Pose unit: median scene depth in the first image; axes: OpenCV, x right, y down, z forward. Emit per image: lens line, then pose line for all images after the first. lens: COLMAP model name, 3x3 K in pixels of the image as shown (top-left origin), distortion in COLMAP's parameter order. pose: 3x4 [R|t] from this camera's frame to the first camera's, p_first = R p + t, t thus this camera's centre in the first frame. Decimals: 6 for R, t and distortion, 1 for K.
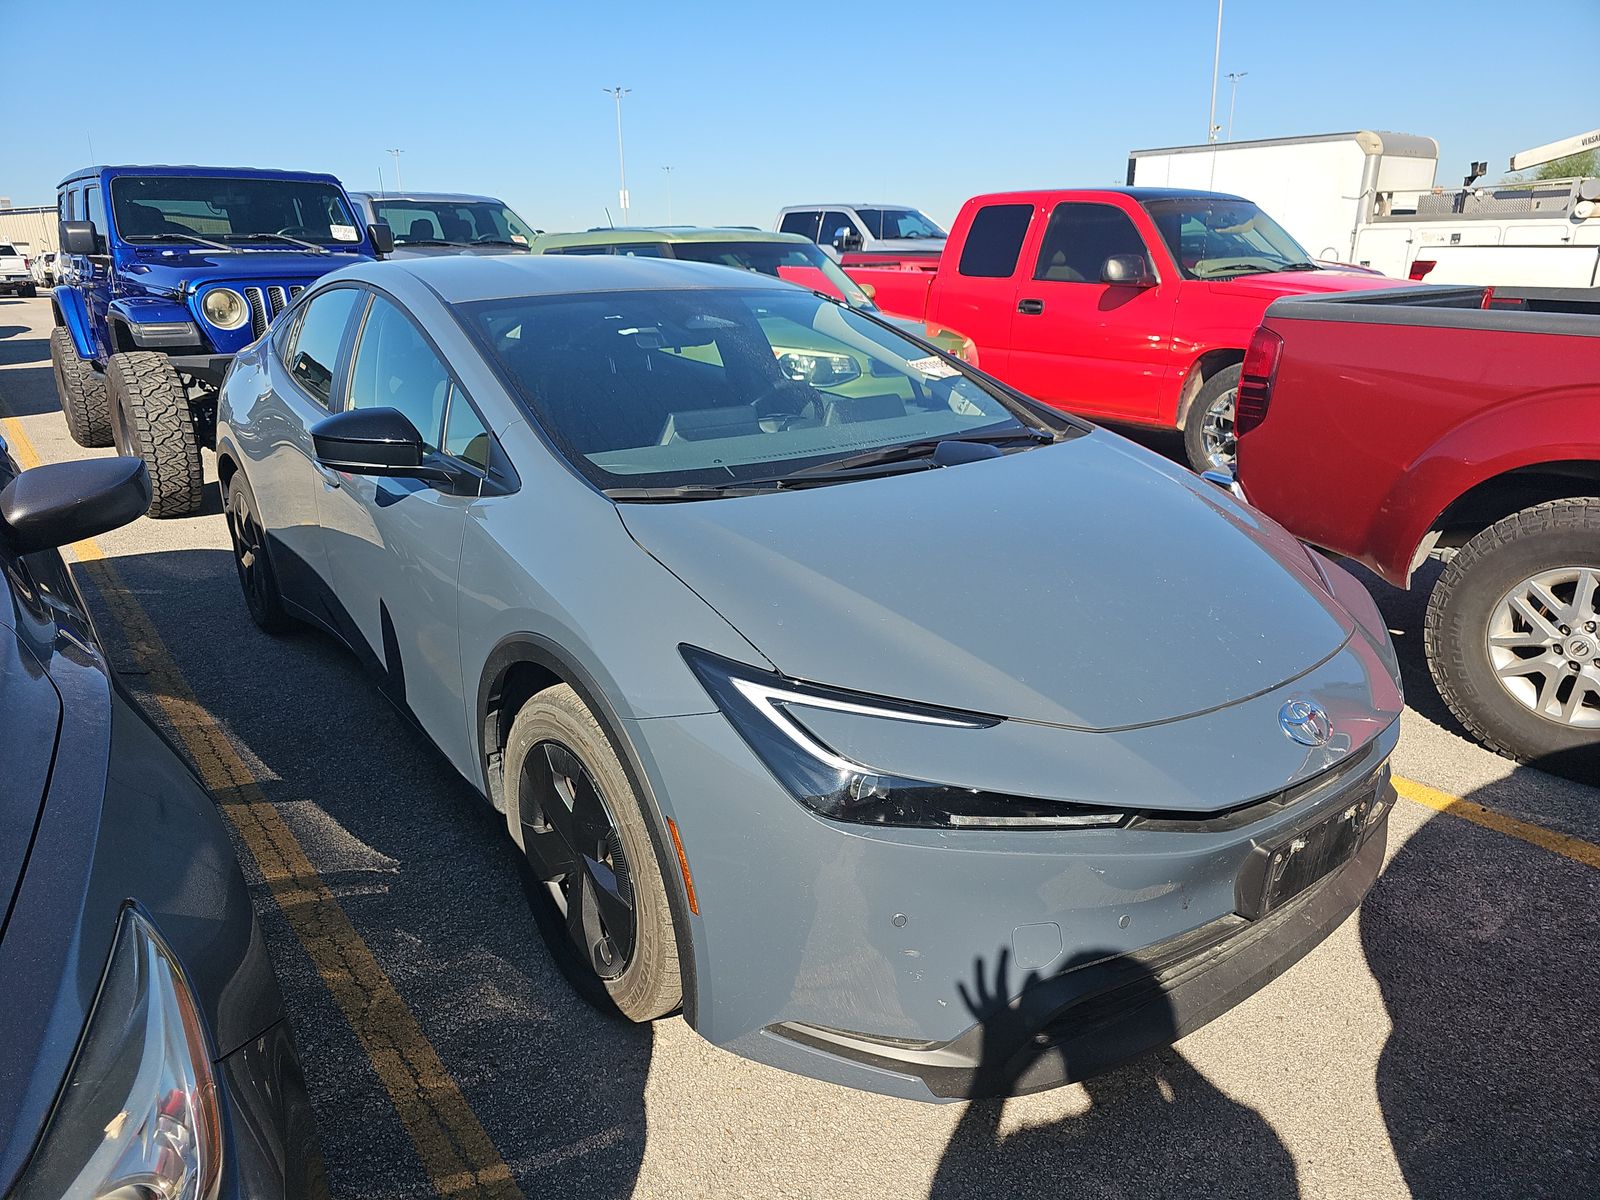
lens RADIAL K [[1084.7, 0, 786.6], [0, 1084.7, 608.4], [0, 0, 1]] dist [0.036805, -0.031990]
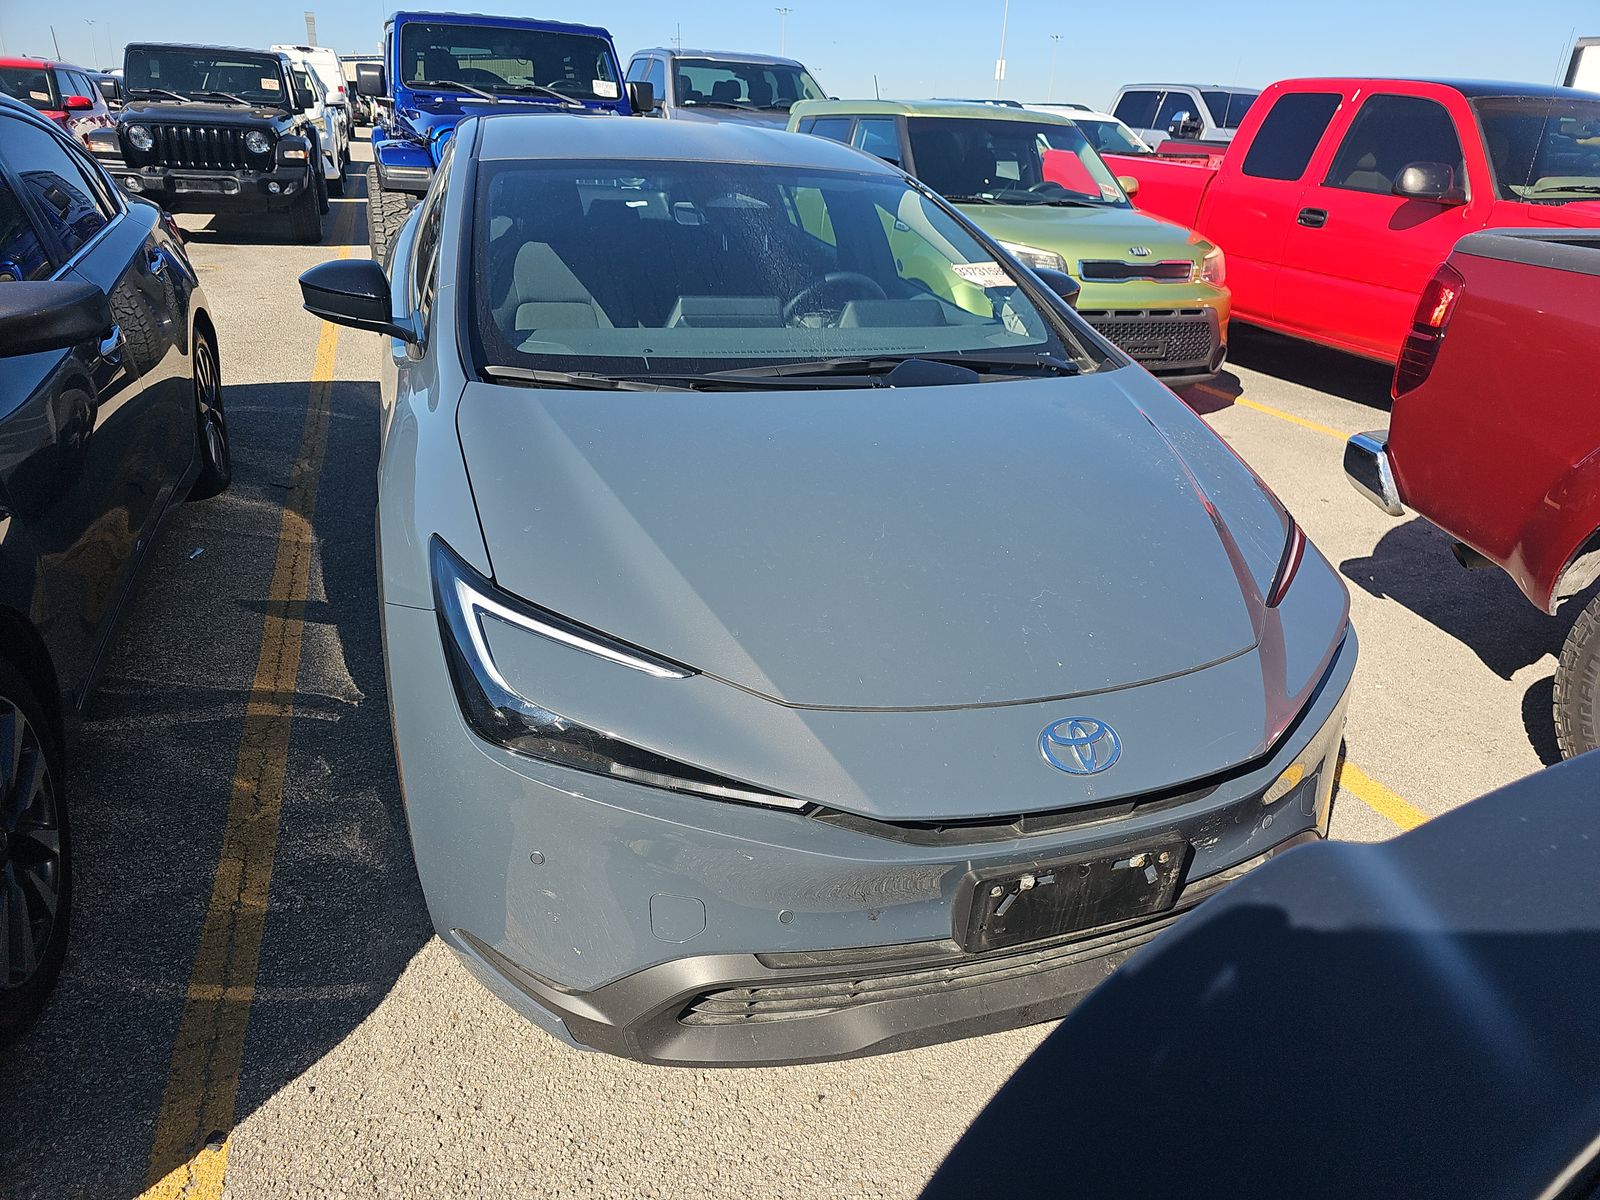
lens RADIAL K [[1084.7, 0, 785.0], [0, 1084.7, 609.5], [0, 0, 1]] dist [0.036805, -0.031990]
pose [[0.949588, 0.176322, -0.259217, 0.121768], [-0.149453, 0.981448, 0.120099, -0.016853], [0.275584, -0.075304, 0.958323, 0.039207]]
